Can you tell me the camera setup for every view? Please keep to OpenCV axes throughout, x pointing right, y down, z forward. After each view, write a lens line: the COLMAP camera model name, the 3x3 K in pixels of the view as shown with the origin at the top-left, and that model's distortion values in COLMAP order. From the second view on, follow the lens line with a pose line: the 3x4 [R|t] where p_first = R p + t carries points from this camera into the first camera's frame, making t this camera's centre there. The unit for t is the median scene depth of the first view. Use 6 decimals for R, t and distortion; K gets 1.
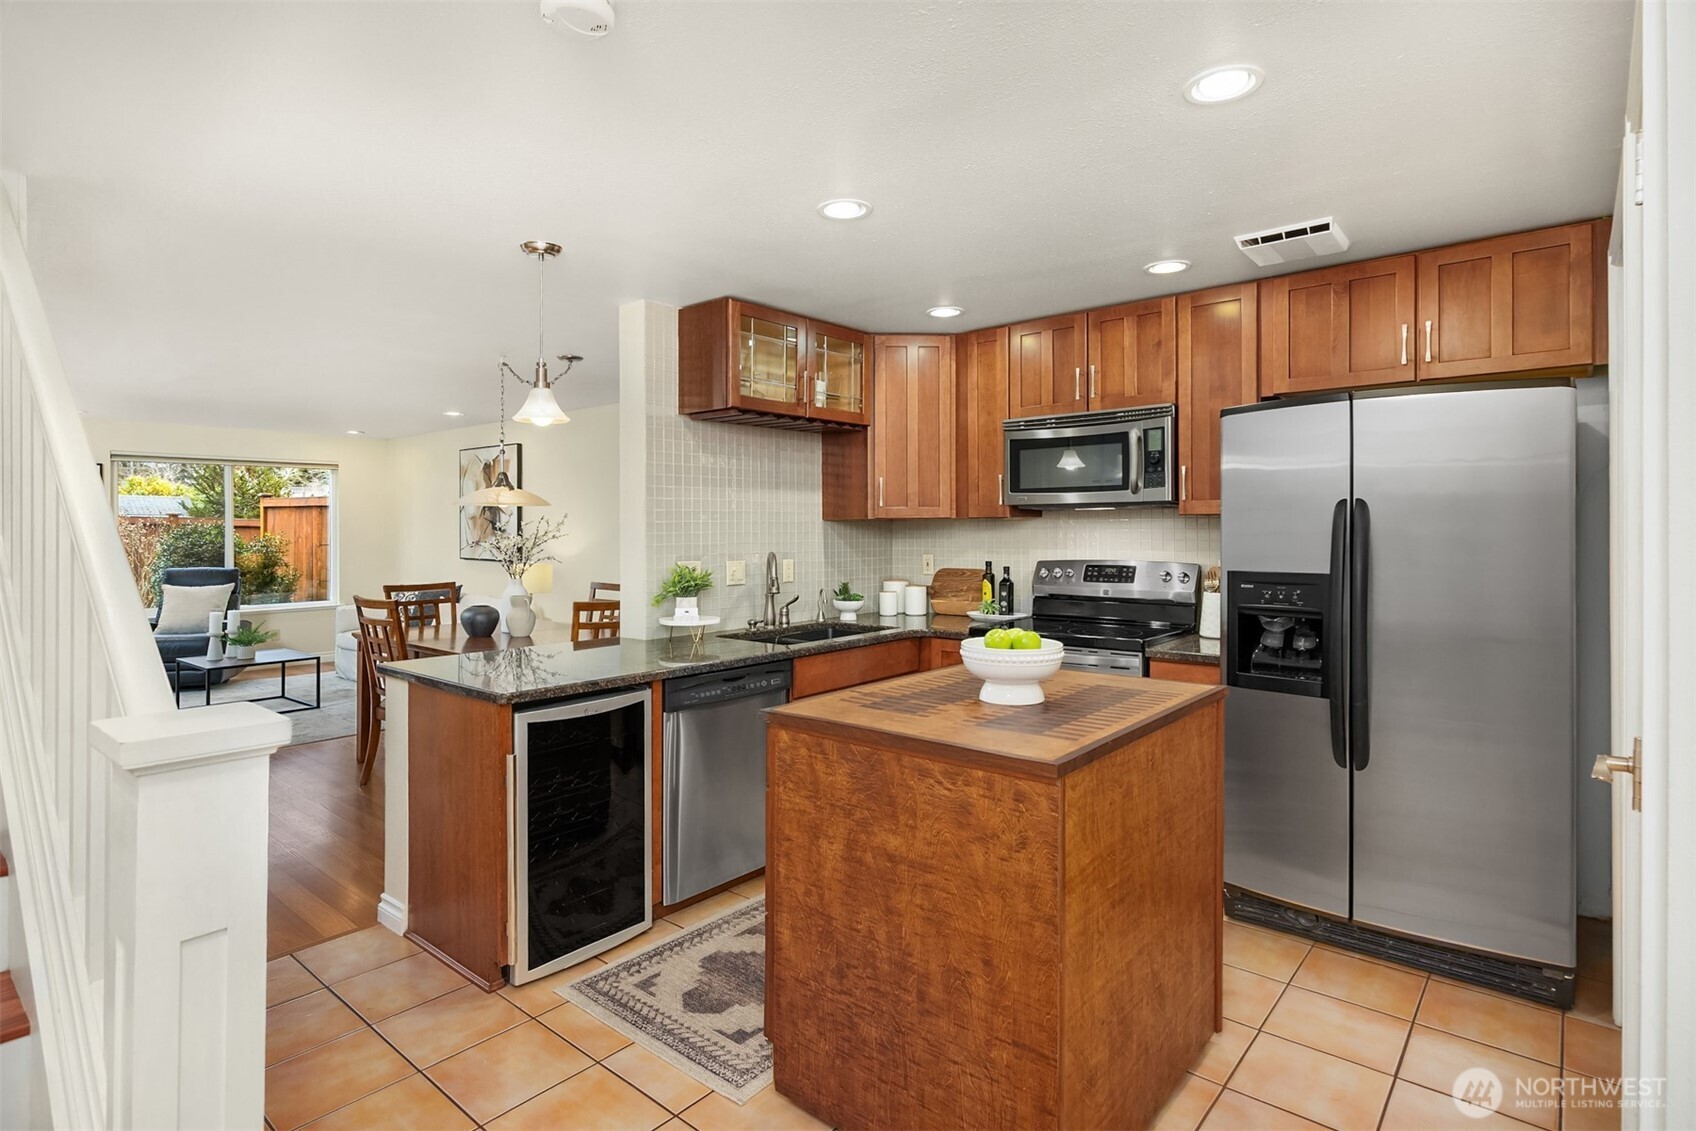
lens RADIAL K [[826.7, 0, 852.2], [0, 826.7, 521.1], [0, 0, 1]] dist [0.000436, 0.000121]
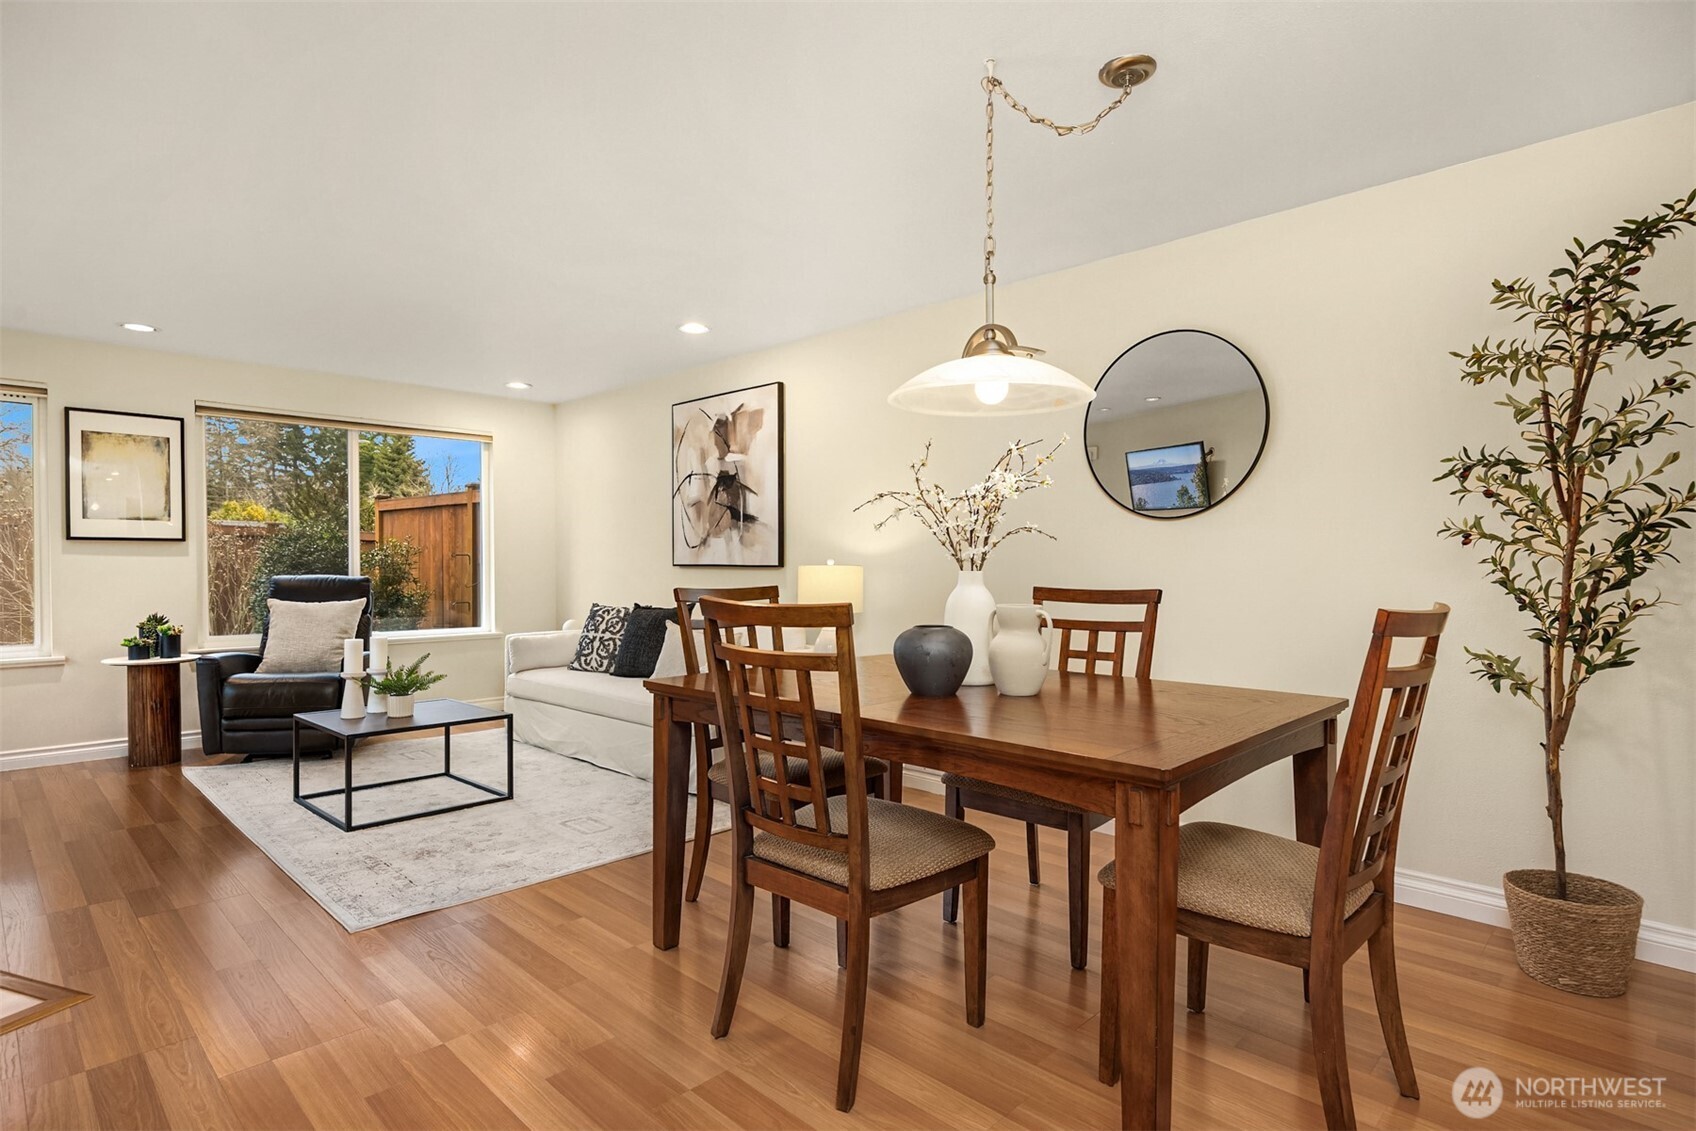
lens RADIAL K [[896.4, 0, 857.3], [0, 896.4, 563.6], [0, 0, 1]] dist [0.001026, -0.002372]
pose [[0.994571, 0.001454, -0.104048, -0.262123], [-0.000253, 0.999933, 0.011557, 0.037182], [0.104058, -0.011468, 0.994505, 0.302124]]
